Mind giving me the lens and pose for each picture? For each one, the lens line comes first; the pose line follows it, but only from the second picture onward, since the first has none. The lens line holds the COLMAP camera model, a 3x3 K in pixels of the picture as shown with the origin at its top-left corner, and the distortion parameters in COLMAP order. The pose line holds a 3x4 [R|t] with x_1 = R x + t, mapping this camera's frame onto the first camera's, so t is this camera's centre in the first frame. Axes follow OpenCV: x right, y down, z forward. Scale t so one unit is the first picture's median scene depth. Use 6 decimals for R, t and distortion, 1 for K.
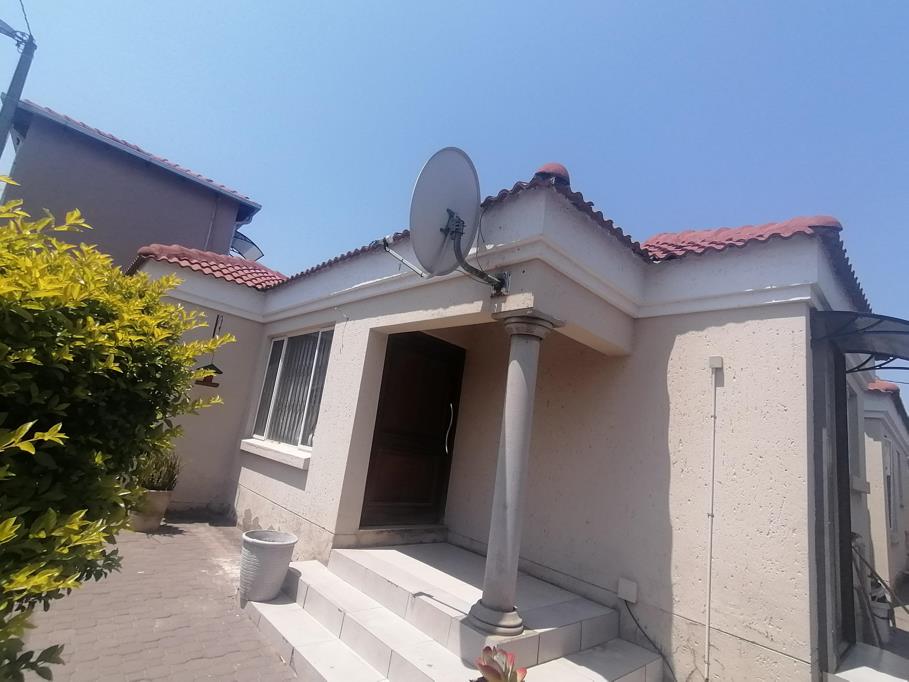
lens RADIAL K [[446.6, 0, 452.8], [0, 446.6, 355.3], [0, 0, 1]] dist [0.015789, 0.000436]
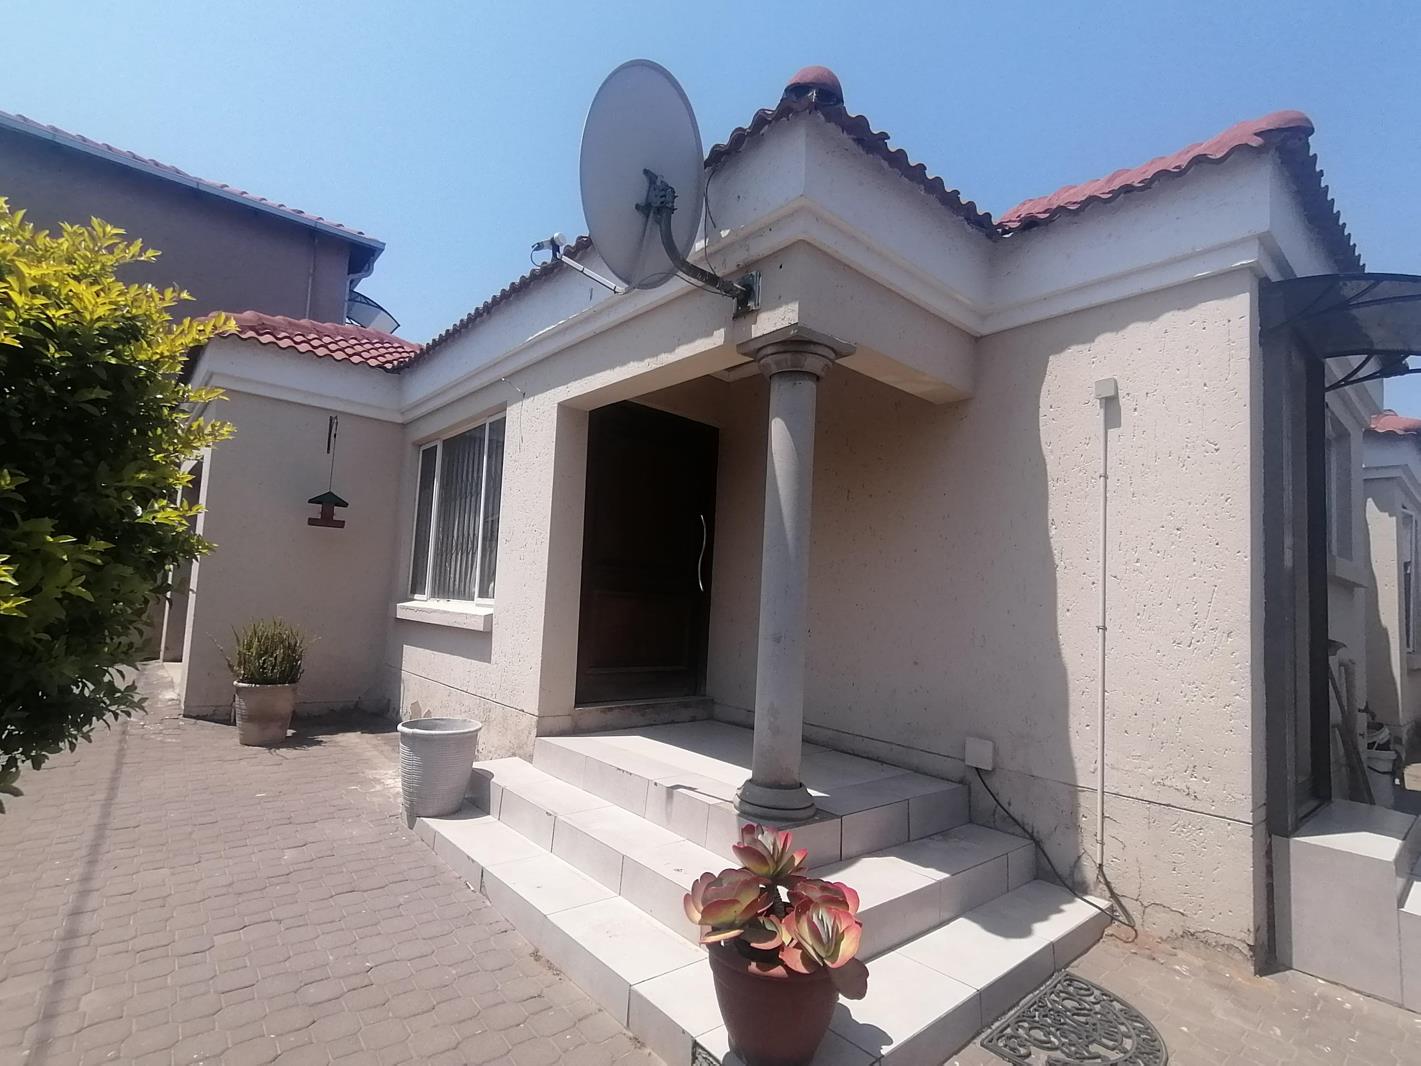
lens RADIAL K [[696.5, 0, 711.5], [0, 696.5, 546.2], [0, 0, 1]] dist [0.029359, -0.008719]
pose [[0.995524, -0.090216, -0.028159, 0.049730], [0.092806, 0.989490, 0.110890, 0.065579], [0.017859, -0.113007, 0.993434, 0.006056]]
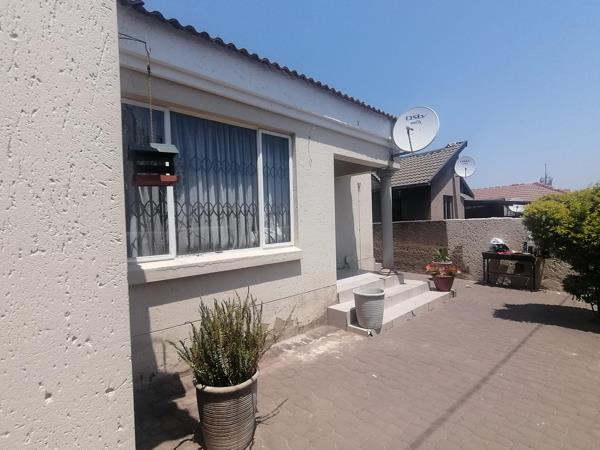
lens RADIAL K [[285.7, 0, 300.0], [0, 285.7, 225.0], [0, 0, 1]] dist [0.000266, -0.000038]
pose [[0.009380, -0.147161, 0.989068, -1.469185], [-0.159148, 0.976284, 0.146768, 0.063018], [-0.987210, -0.158785, -0.014263, 1.382473]]
